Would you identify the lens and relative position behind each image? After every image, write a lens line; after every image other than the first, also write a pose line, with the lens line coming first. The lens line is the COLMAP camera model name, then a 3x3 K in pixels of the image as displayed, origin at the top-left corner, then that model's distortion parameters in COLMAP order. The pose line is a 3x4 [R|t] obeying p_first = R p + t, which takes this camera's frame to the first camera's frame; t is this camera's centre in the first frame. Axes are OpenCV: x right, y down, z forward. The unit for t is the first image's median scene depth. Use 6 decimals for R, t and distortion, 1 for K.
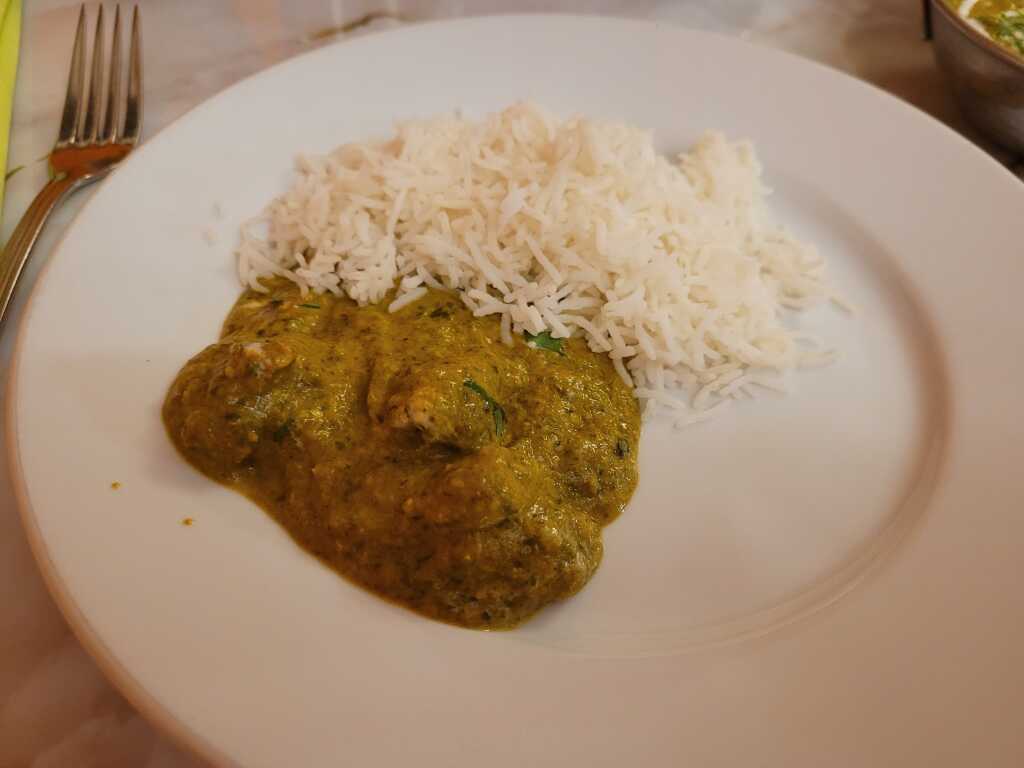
lens RADIAL K [[793.1, 0, 512.0], [0, 793.1, 384.0], [0, 0, 1]] dist [-0.012410, 0.009003]
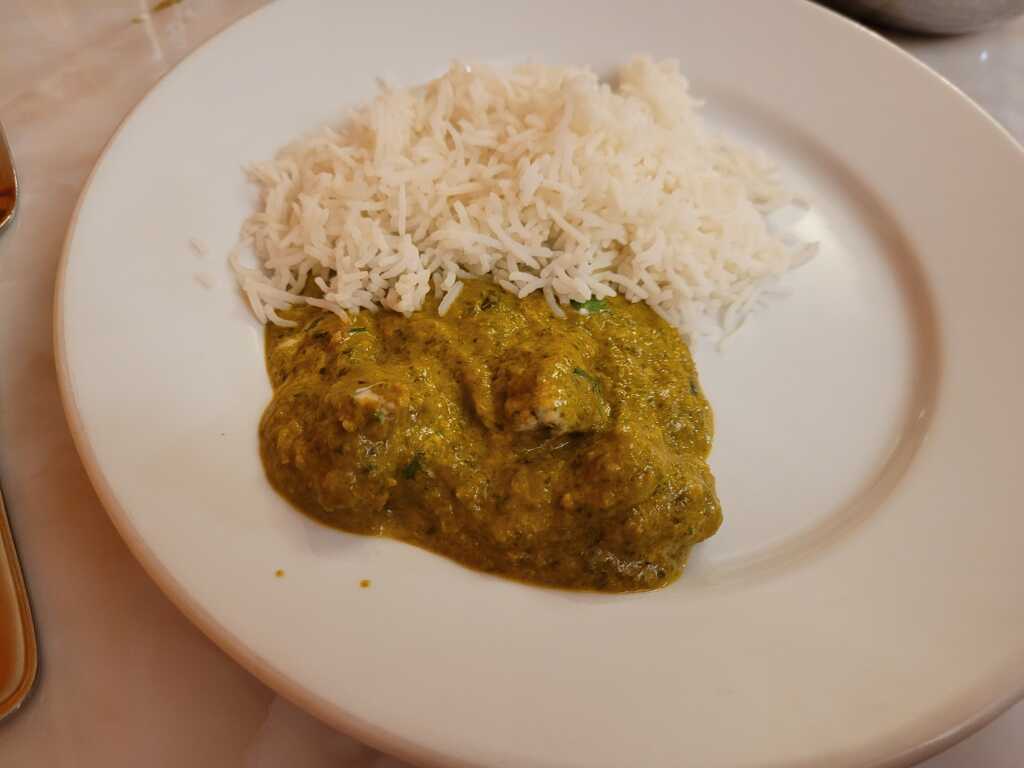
lens RADIAL K [[793.1, 0, 512.0], [0, 793.1, 384.0], [0, 0, 1]] dist [-0.012410, 0.009003]
pose [[0.937985, -0.271754, 0.215254, -0.305555], [0.242624, 0.958088, 0.152316, -0.137460], [-0.247625, -0.090645, 0.964606, 0.015388]]
